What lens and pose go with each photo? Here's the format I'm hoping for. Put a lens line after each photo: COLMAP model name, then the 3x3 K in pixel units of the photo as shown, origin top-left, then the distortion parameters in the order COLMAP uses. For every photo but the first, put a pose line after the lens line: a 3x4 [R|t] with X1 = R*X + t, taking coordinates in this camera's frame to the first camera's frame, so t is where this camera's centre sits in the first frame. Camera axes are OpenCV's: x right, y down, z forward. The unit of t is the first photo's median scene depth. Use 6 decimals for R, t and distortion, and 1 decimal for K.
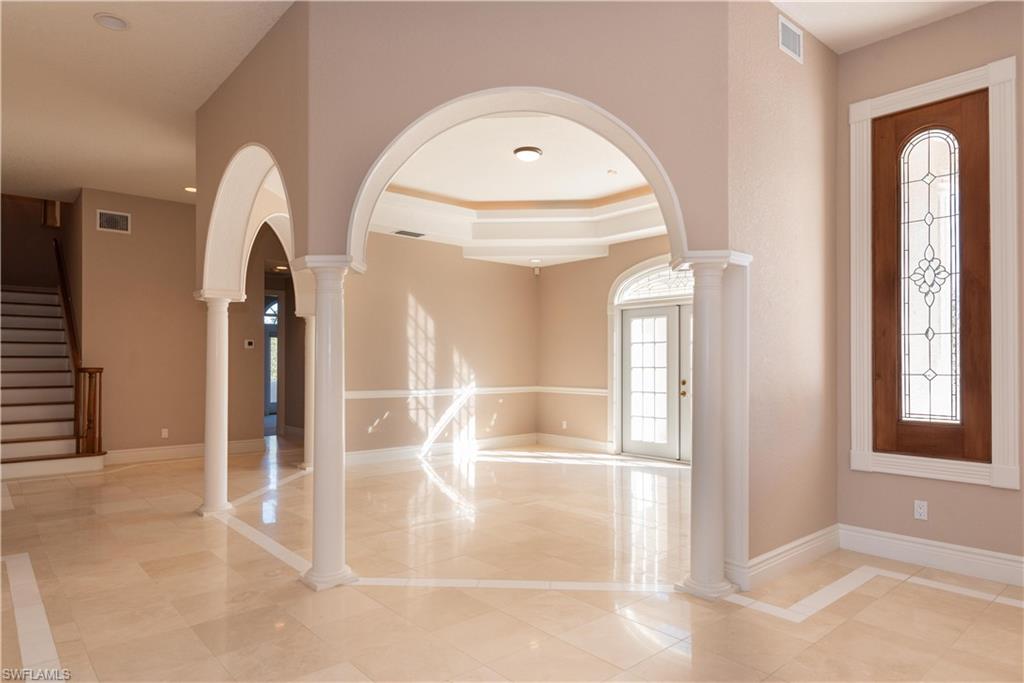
lens RADIAL K [[619.1, 0, 512.3], [0, 619.1, 367.1], [0, 0, 1]] dist [0.000187, 0.000023]
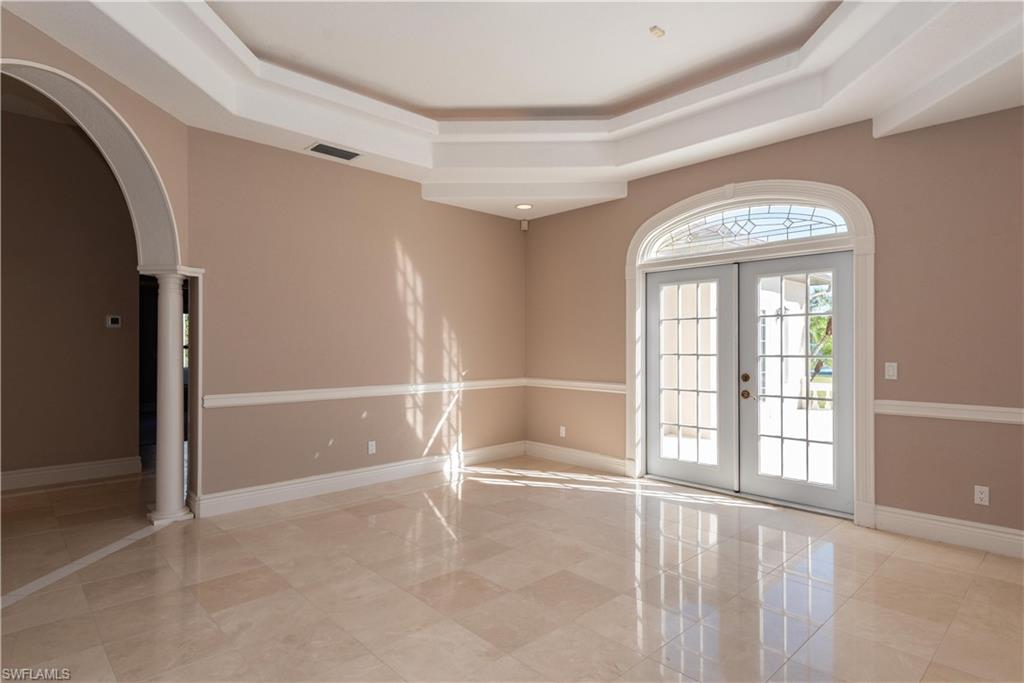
lens RADIAL K [[531.4, 0, 498.8], [0, 531.4, 356.6], [0, 0, 1]] dist [0.002681, -0.010873]
pose [[0.999957, -0.000815, 0.009270, 0.002512], [0.000647, 0.999836, 0.018105, -0.008059], [-0.009284, -0.018098, 0.999793, 0.399975]]
